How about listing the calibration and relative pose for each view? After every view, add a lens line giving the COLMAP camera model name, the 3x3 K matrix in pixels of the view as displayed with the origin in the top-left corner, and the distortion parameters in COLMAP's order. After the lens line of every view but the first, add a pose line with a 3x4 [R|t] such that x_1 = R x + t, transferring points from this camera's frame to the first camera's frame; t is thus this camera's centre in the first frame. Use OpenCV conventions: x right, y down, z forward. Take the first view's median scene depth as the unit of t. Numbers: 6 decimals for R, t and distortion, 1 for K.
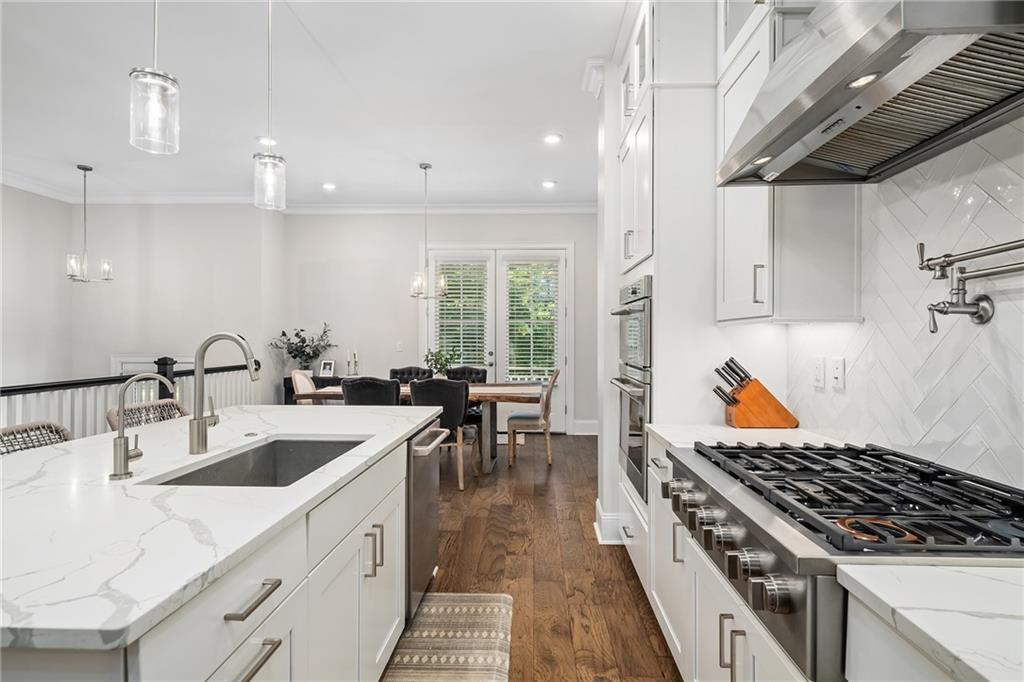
lens RADIAL K [[525.6, 0, 512.6], [0, 525.6, 341.3], [0, 0, 1]] dist [-0.002481, -0.000292]
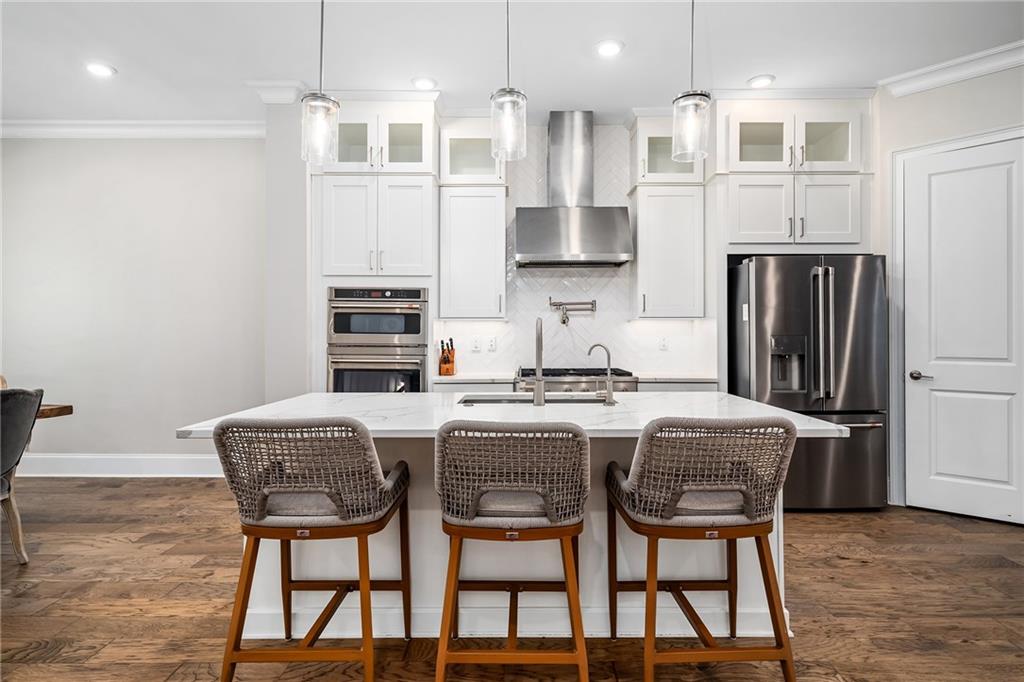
lens RADIAL K [[546.2, 0, 513.8], [0, 546.2, 333.8], [0, 0, 1]] dist [0.008078, -0.000658]
pose [[-0.039803, -0.003567, 0.999201, -0.715331], [0.004075, 0.999985, 0.003732, 0.004766], [-0.999199, 0.004221, -0.039788, 0.396510]]
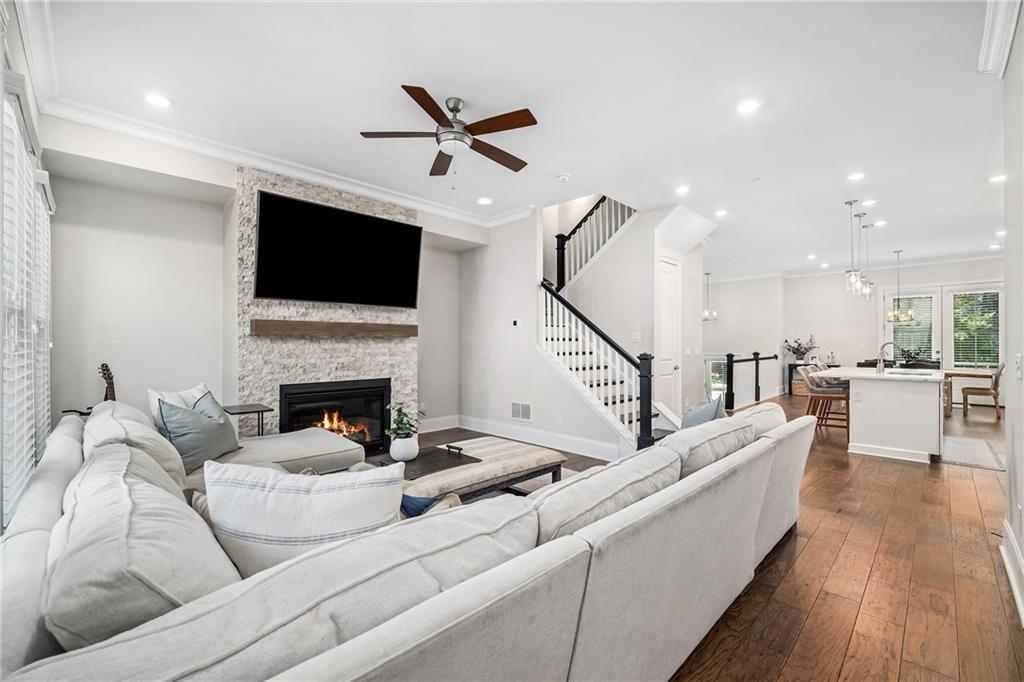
lens RADIAL K [[425.5, 0, 519.5], [0, 425.5, 342.9], [0, 0, 1]] dist [0.003283, 0.000744]
pose [[0.741401, -0.010379, -0.670982, -0.161958], [0.005903, 0.999943, -0.008945, -0.000455], [0.671037, 0.002671, 0.741419, -1.147376]]
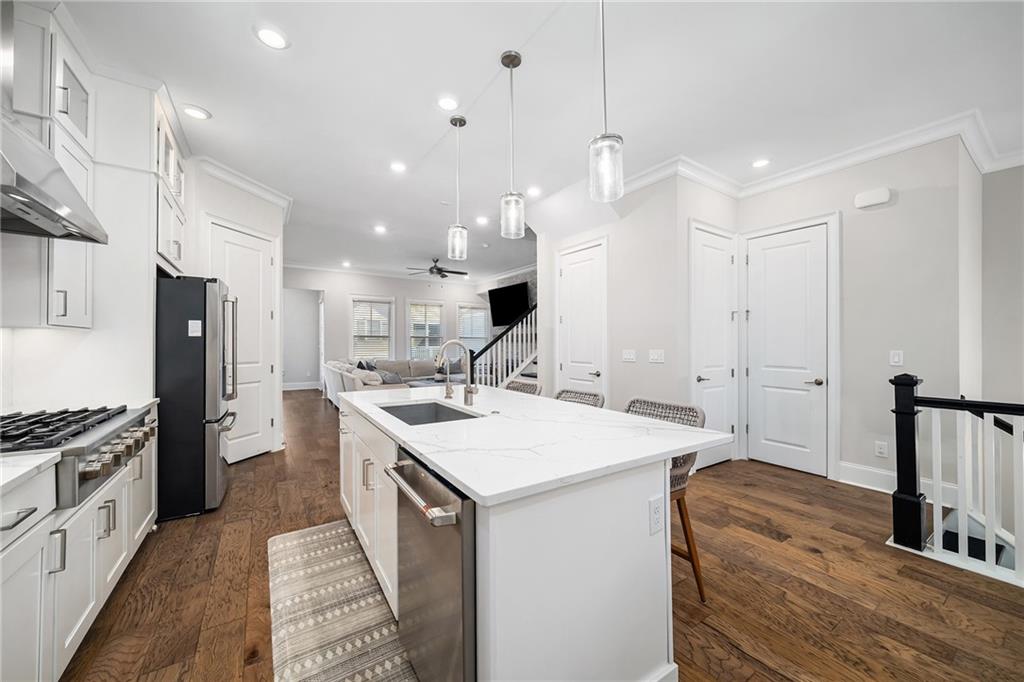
lens RADIAL K [[378.1, 0, 516.6], [0, 378.1, 341.4], [0, 0, 1]] dist [0.001403, -0.000519]
pose [[-0.802439, -0.020333, -0.596387, 0.026104], [-0.017020, 0.999793, -0.011186, 0.000737], [0.596491, 0.001174, -0.802619, 0.764346]]
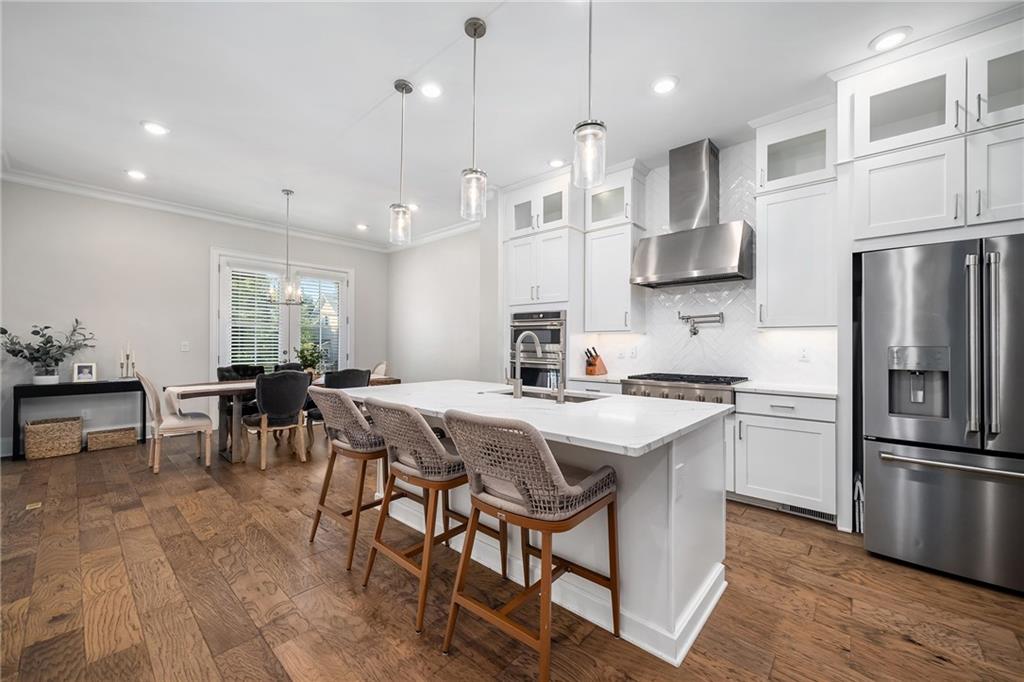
lens RADIAL K [[397.6, 0, 509.9], [0, 397.6, 345.3], [0, 0, 1]] dist [-0.002533, 0.000582]
pose [[0.632057, -0.003653, 0.774913, -0.592319], [0.001651, 0.999993, 0.003367, 0.007834], [-0.774920, -0.000849, 0.632059, 0.058244]]
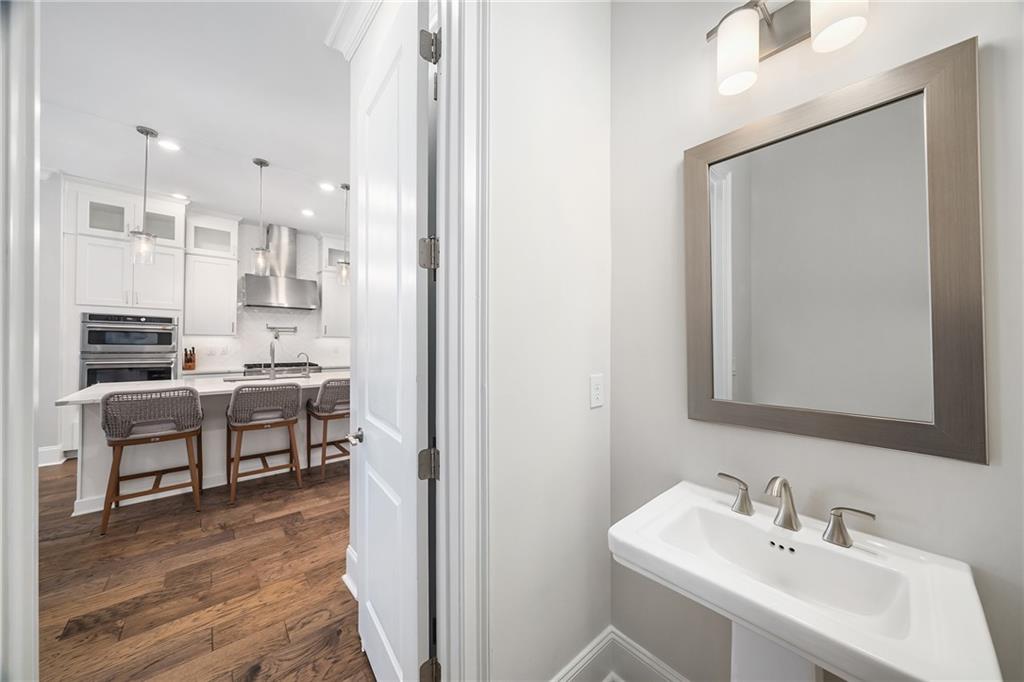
lens RADIAL K [[346.9, 0, 520.4], [0, 346.9, 341.9], [0, 0, 1]] dist [0.001277, 0.000301]
pose [[-0.704529, -0.022452, 0.709320, -1.106683], [-0.019009, 0.999738, 0.012763, -0.028112], [-0.709421, -0.004492, -0.704771, 0.499880]]
